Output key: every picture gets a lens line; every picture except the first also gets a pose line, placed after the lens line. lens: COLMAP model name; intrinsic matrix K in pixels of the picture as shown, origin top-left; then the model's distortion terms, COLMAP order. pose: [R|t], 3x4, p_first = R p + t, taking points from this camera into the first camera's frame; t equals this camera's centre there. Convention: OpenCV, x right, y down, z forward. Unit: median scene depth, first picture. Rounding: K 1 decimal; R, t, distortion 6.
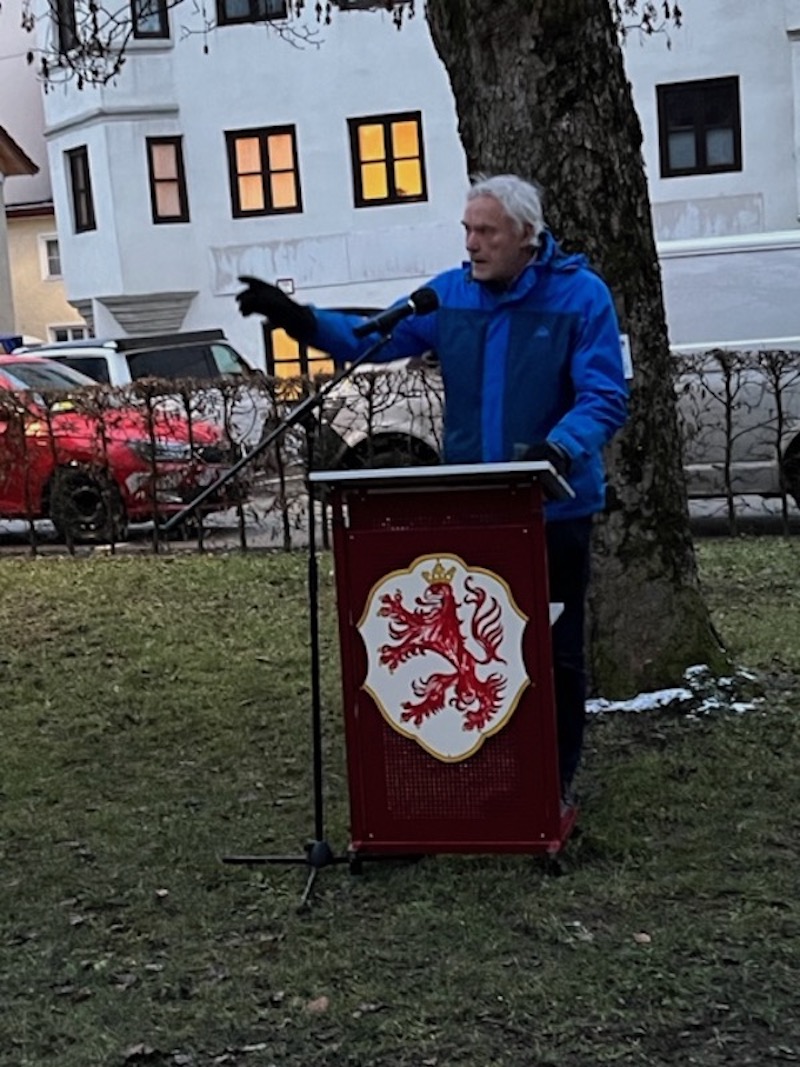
lens RADIAL K [[1942.1, 0, 399.9], [0, 1942.1, 572.7], [0, 0, 1]] dist [0.129731, -0.205930]
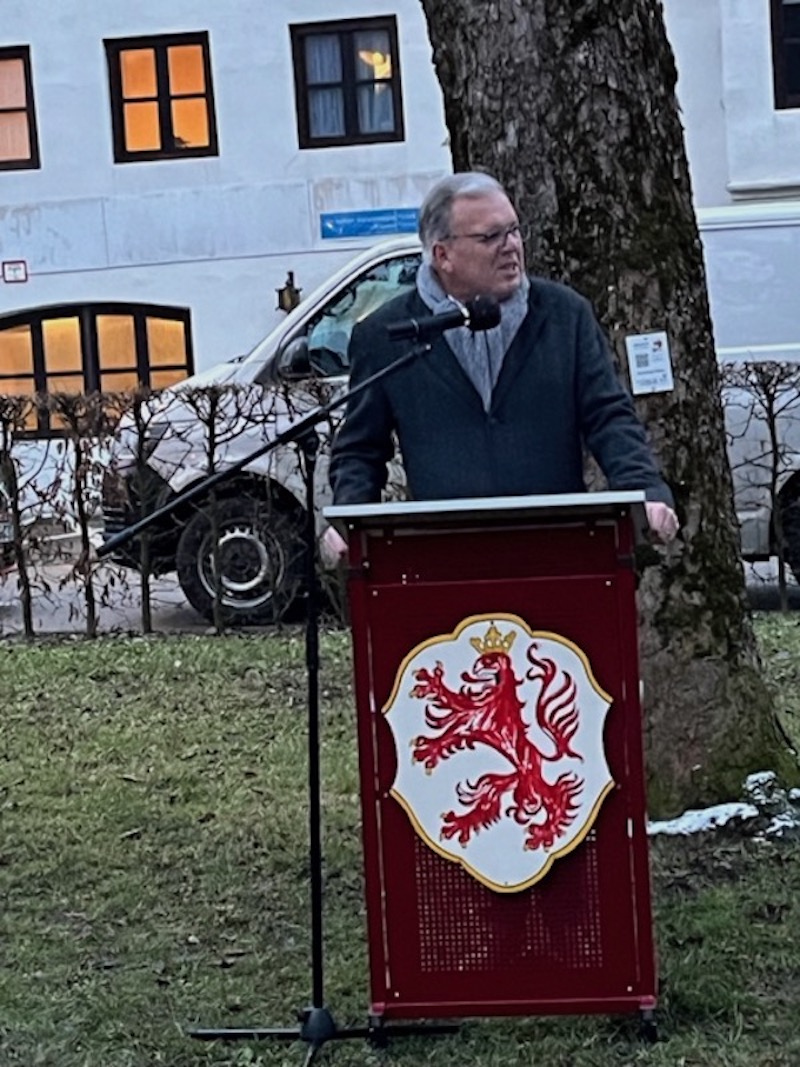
lens RADIAL K [[2804.2, 0, 400.0], [0, 2804.2, 533.5], [0, 0, 1]] dist [0.178158, -0.924543]
pose [[0.992606, -0.000187, 0.121381, -0.116873], [0.007004, 0.998421, -0.055740, 0.015432], [-0.121179, 0.056179, 0.991040, -0.061550]]
